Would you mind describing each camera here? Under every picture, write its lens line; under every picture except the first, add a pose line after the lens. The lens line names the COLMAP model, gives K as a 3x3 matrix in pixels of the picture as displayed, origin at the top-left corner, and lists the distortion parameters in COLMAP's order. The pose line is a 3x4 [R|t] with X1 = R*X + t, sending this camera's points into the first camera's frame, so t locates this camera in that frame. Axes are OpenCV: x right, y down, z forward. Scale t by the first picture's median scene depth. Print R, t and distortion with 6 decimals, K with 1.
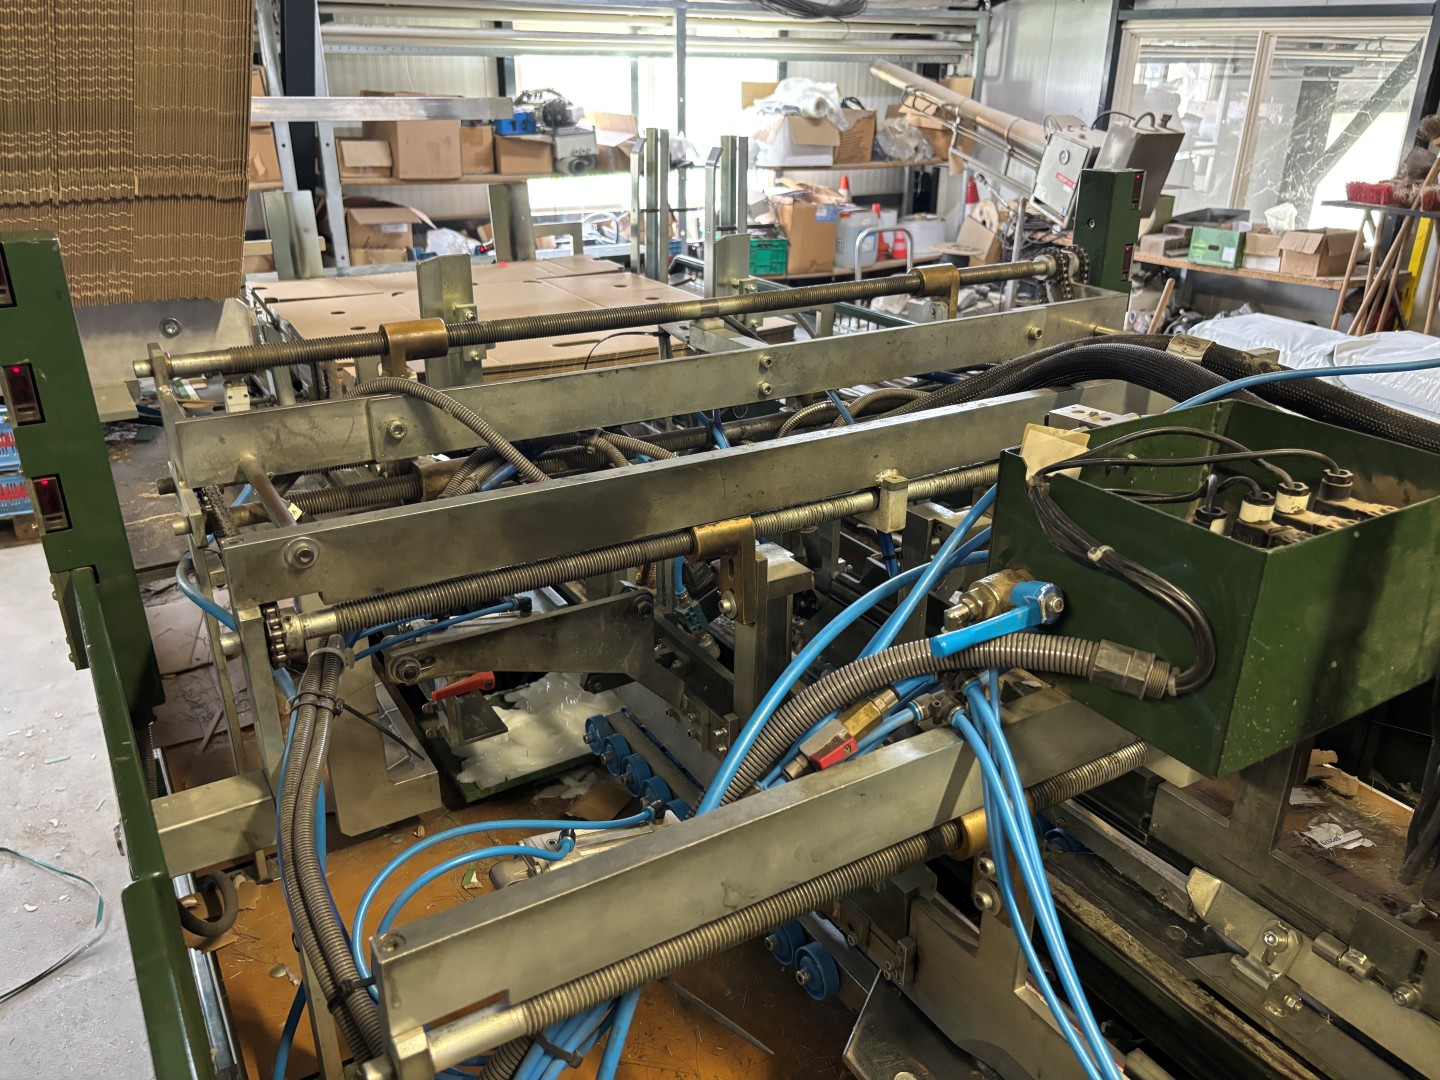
lens RADIAL K [[1101.9, 0, 727.1], [0, 1101.9, 515.8], [0, 0, 1]] dist [-0.001425, -0.002029]
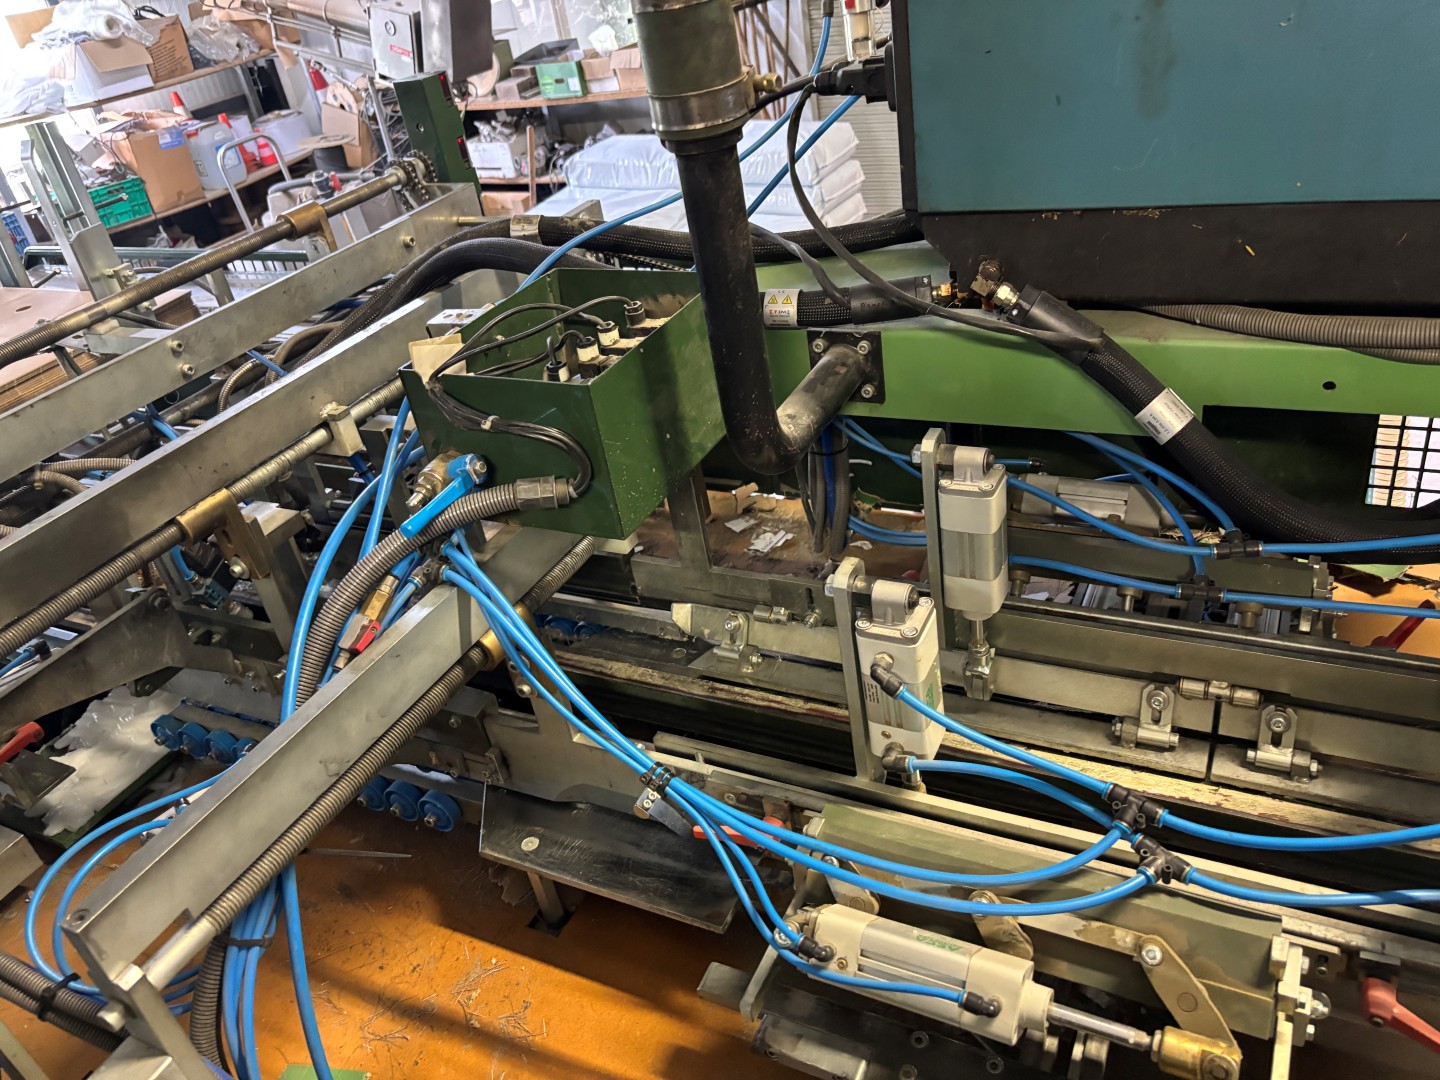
lens RADIAL K [[1089.8, 0, 731.1], [0, 1089.8, 526.9], [0, 0, 1]] dist [0.031515, -0.048386]
pose [[0.834484, -0.394263, 0.384958, 0.006438], [0.341362, 0.918296, 0.200511, -0.008878], [-0.432560, -0.035913, 0.900890, -0.193073]]
